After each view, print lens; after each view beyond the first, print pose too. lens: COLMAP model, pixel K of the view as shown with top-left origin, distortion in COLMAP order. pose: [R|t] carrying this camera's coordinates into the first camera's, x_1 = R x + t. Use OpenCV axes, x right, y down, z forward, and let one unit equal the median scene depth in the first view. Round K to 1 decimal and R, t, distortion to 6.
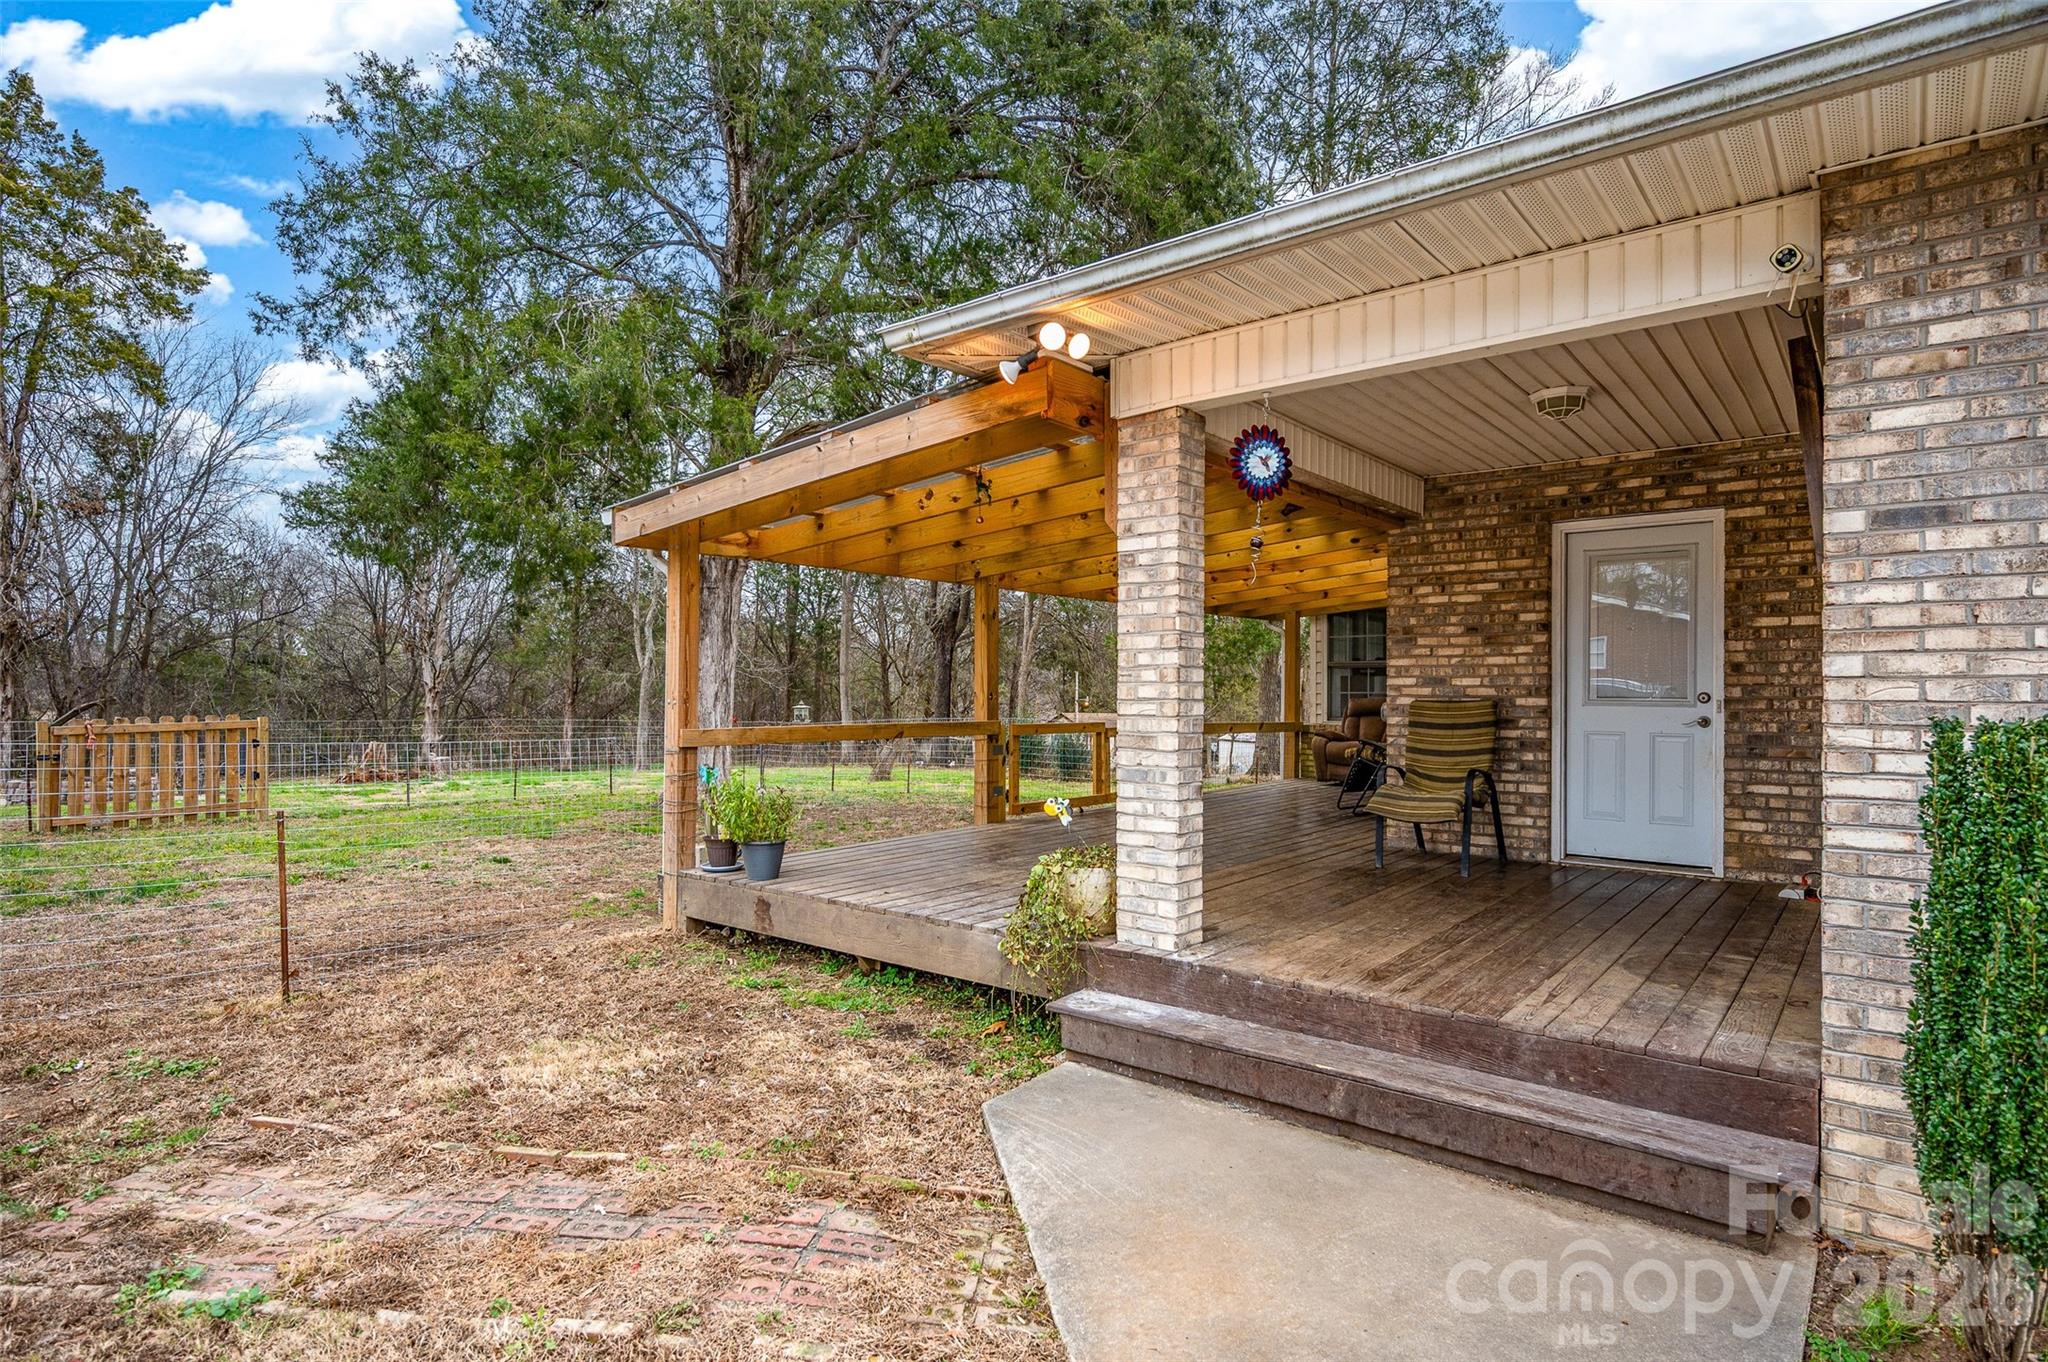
lens RADIAL K [[1084.8, 0, 1024.0], [0, 1084.8, 681.0], [0, 0, 1]] dist [0.038779, 0.000176]
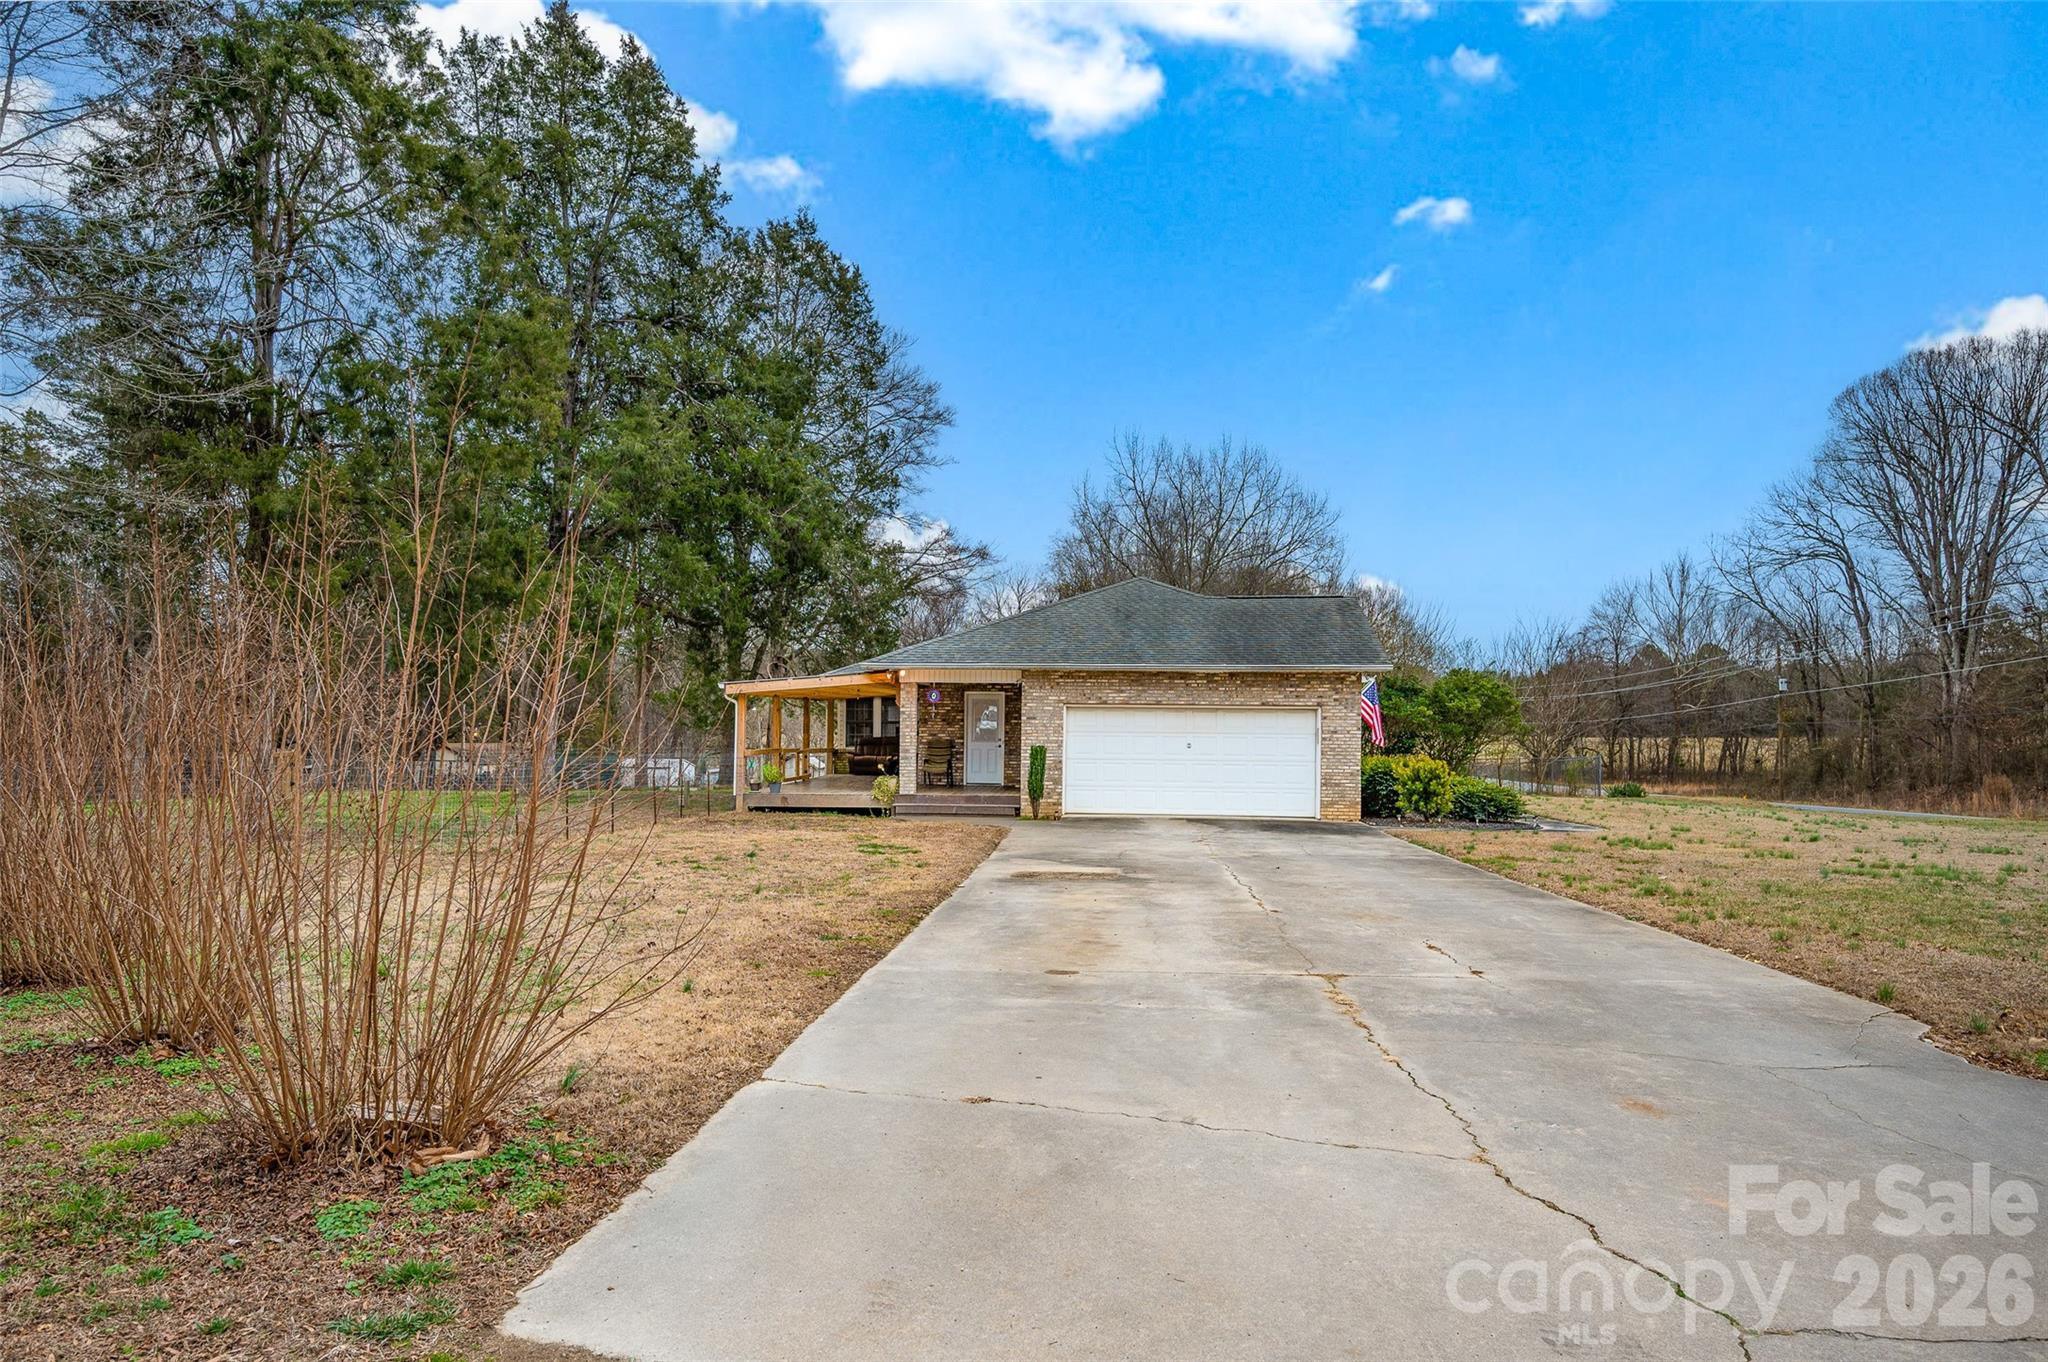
lens RADIAL K [[1239.1, 0, 1024.0], [0, 1239.1, 681.0], [0, 0, 1]] dist [0.000062, -0.000006]
pose [[0.817062, 0.022741, 0.576101, -1.884893], [-0.011986, 0.999676, -0.022462, -0.097342], [-0.576425, 0.011448, 0.817070, -2.694055]]
